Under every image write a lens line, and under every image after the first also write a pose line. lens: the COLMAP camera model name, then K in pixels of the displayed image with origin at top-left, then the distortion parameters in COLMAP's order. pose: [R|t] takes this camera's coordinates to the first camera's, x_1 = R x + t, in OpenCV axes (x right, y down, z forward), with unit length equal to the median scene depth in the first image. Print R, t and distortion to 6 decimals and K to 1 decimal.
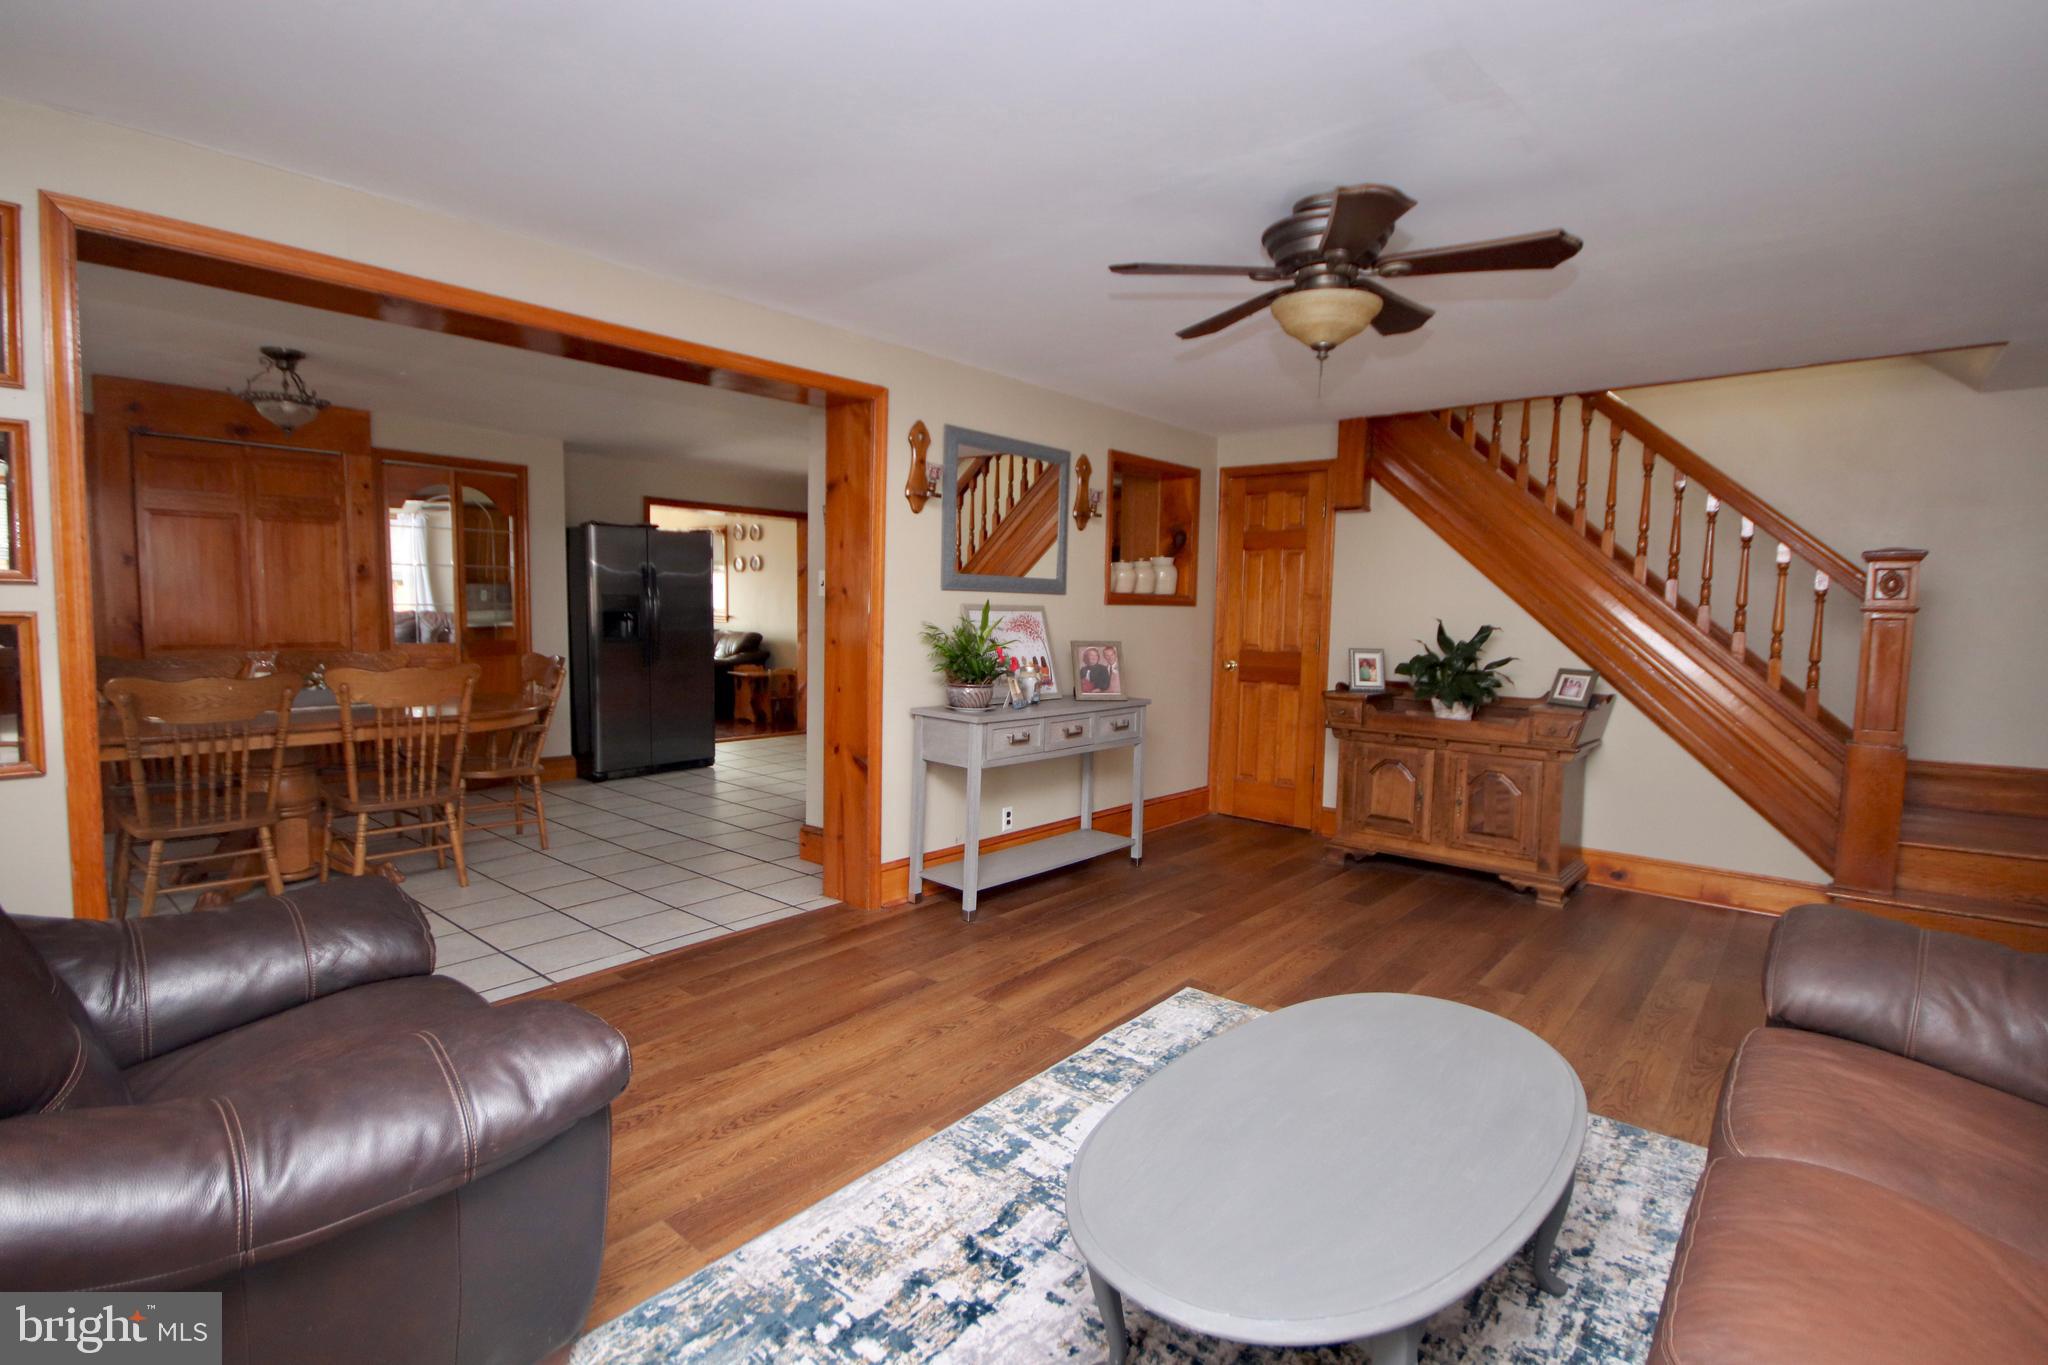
lens RADIAL K [[947.7, 0, 1023.2], [0, 947.7, 680.4], [0, 0, 1]] dist [-0.002653, -0.001994]
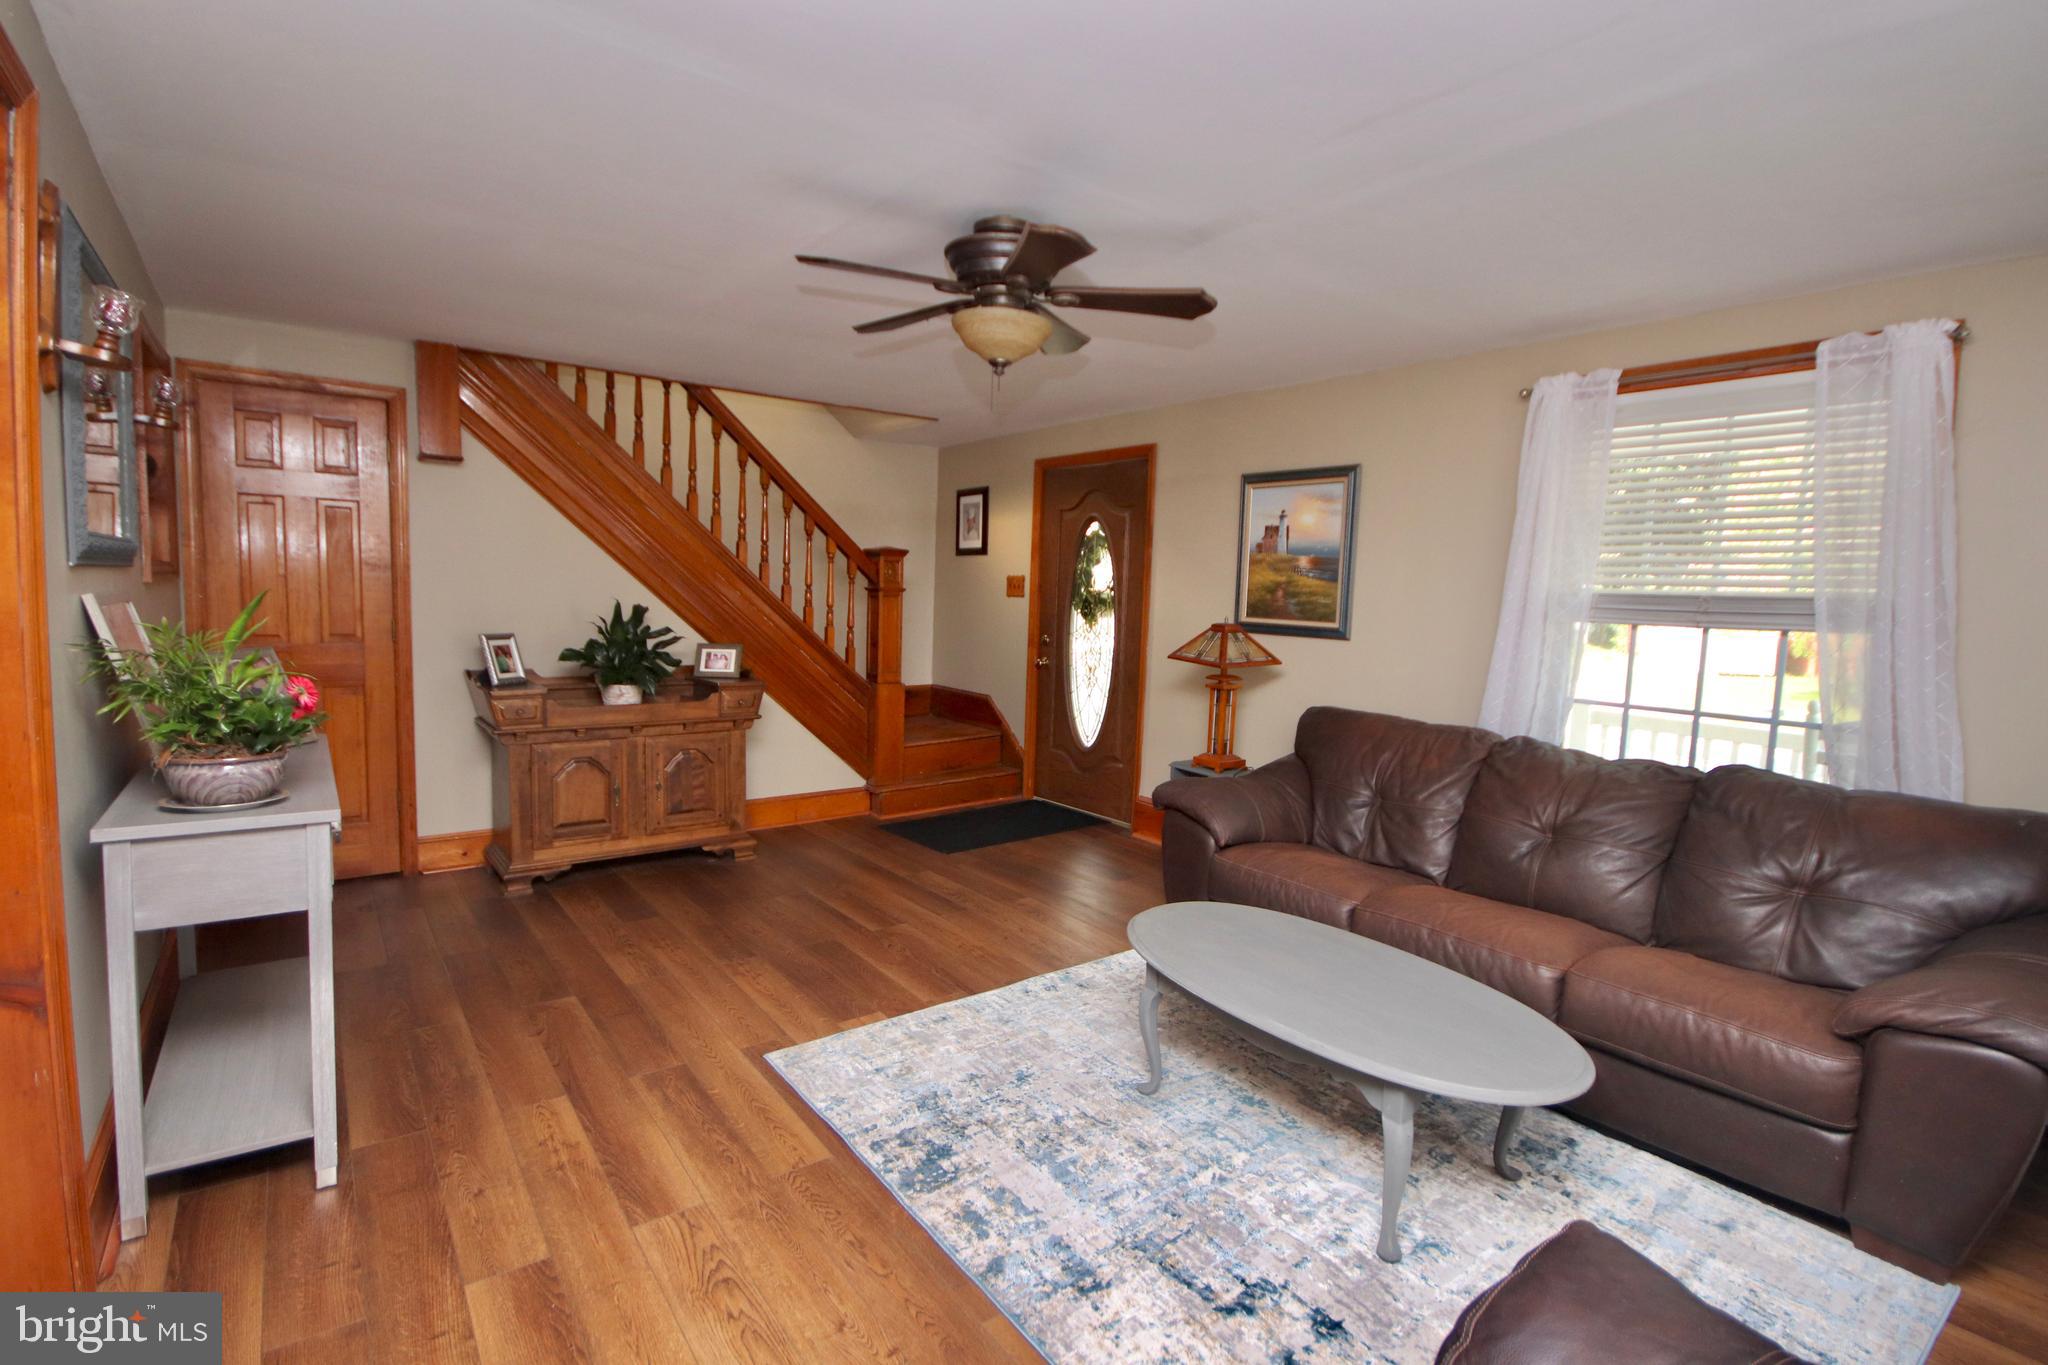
lens RADIAL K [[947.7, 0, 1033.9], [0, 947.7, 678.6], [0, 0, 1]] dist [-0.002653, -0.001994]
pose [[0.200099, -0.101388, 0.974516, -0.485790], [0.048785, 0.994429, 0.093442, -0.066227], [-0.978560, 0.028844, 0.203931, 0.499247]]
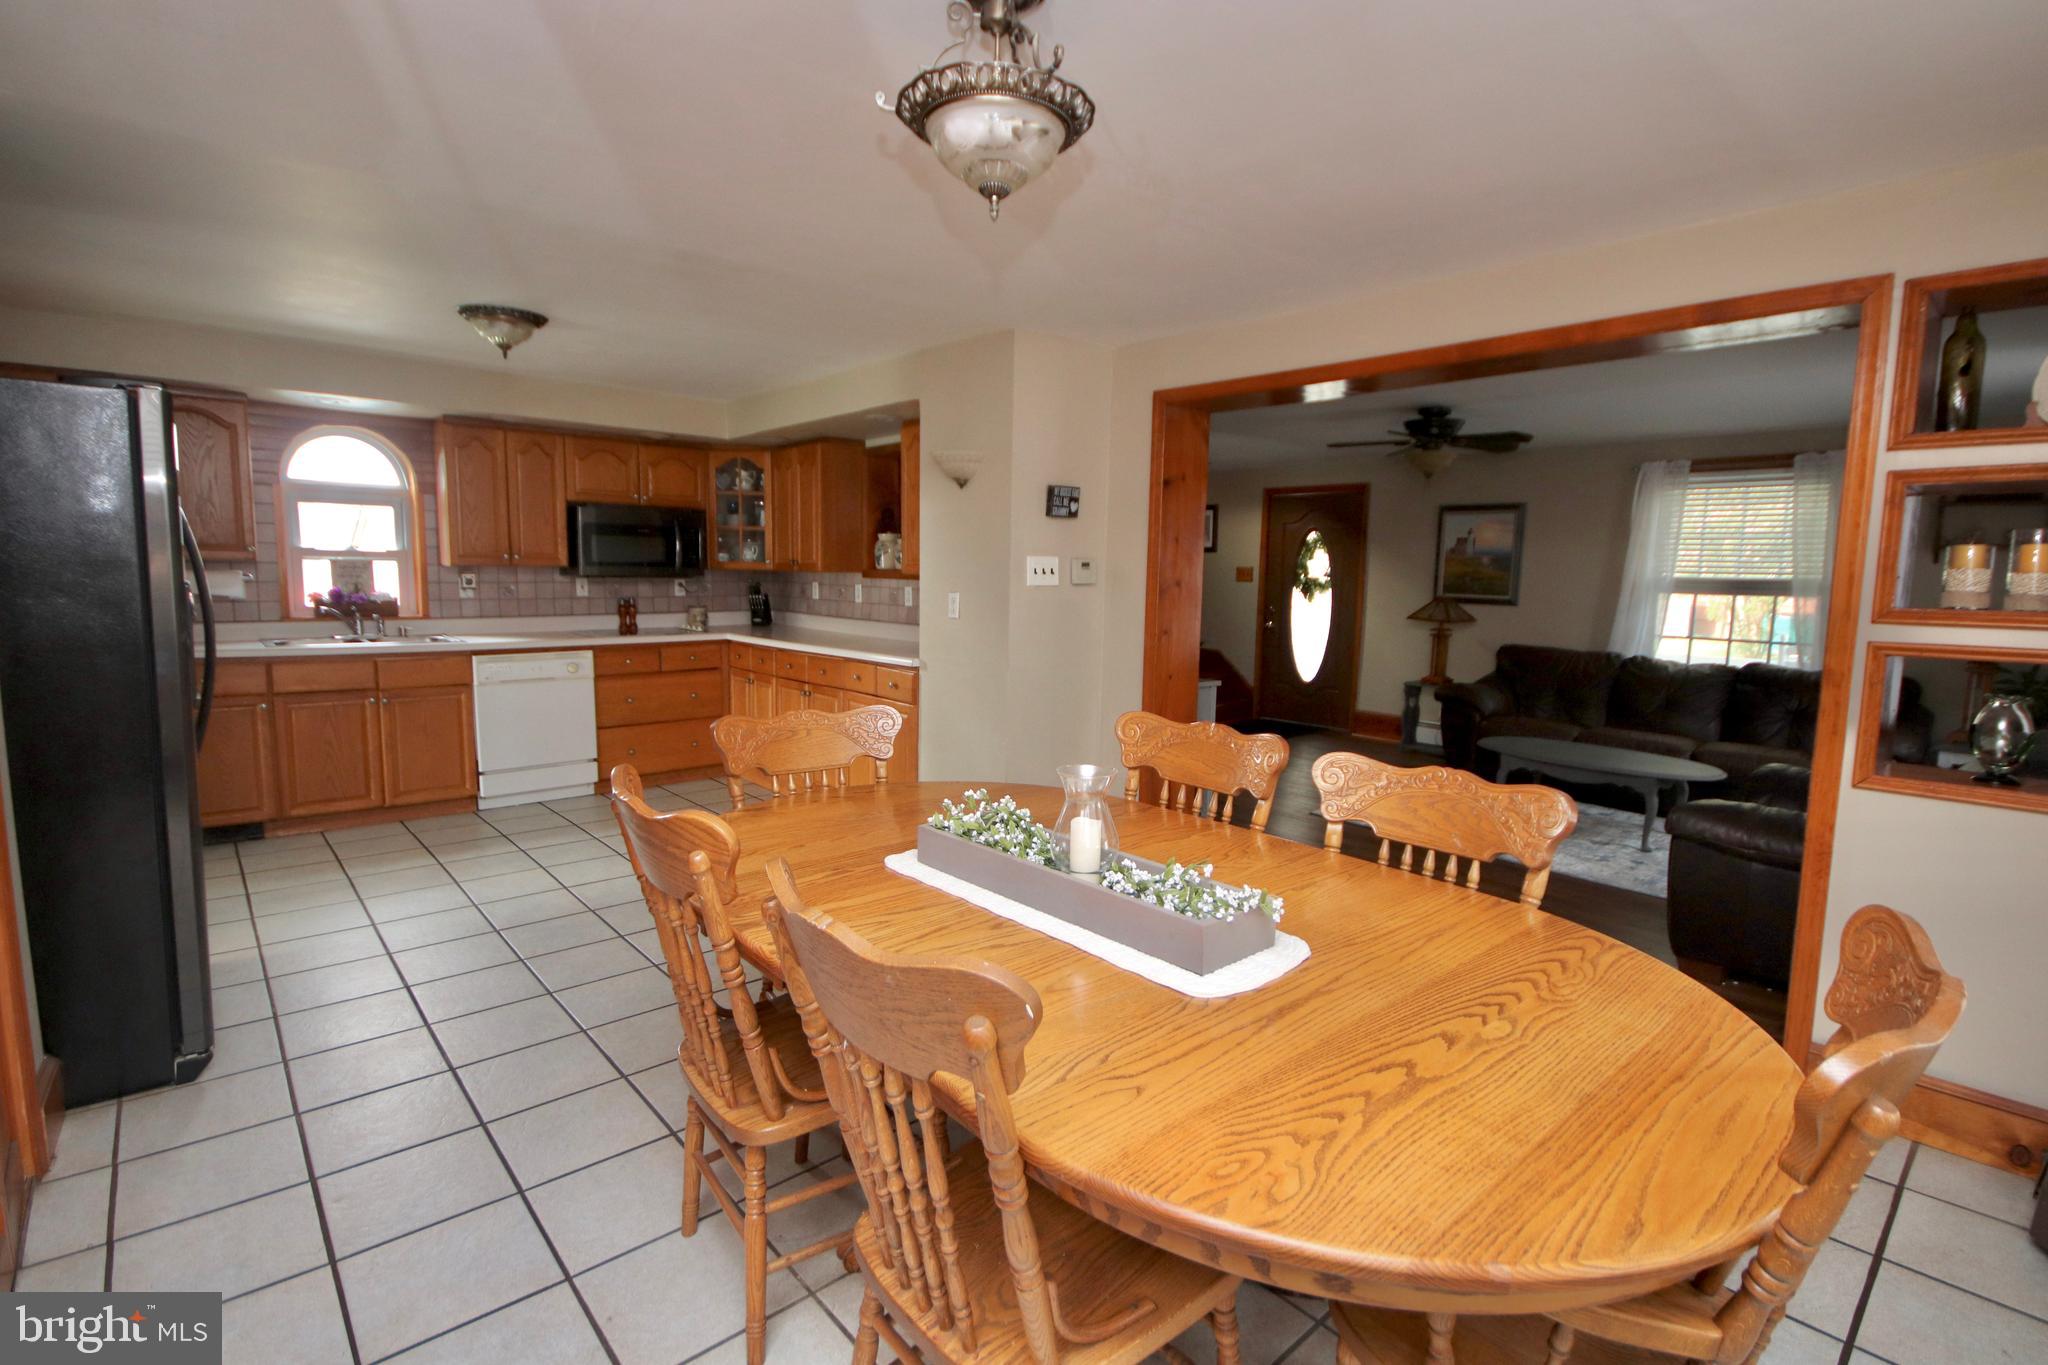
lens RADIAL K [[947.7, 0, 1012.2], [0, 947.7, 681.0], [0, 0, 1]] dist [-0.002653, -0.001994]
pose [[0.122773, -0.128772, 0.984045, -1.269932], [0.058538, 0.990760, 0.122347, -0.126423], [-0.990707, 0.042583, 0.129176, 1.077627]]
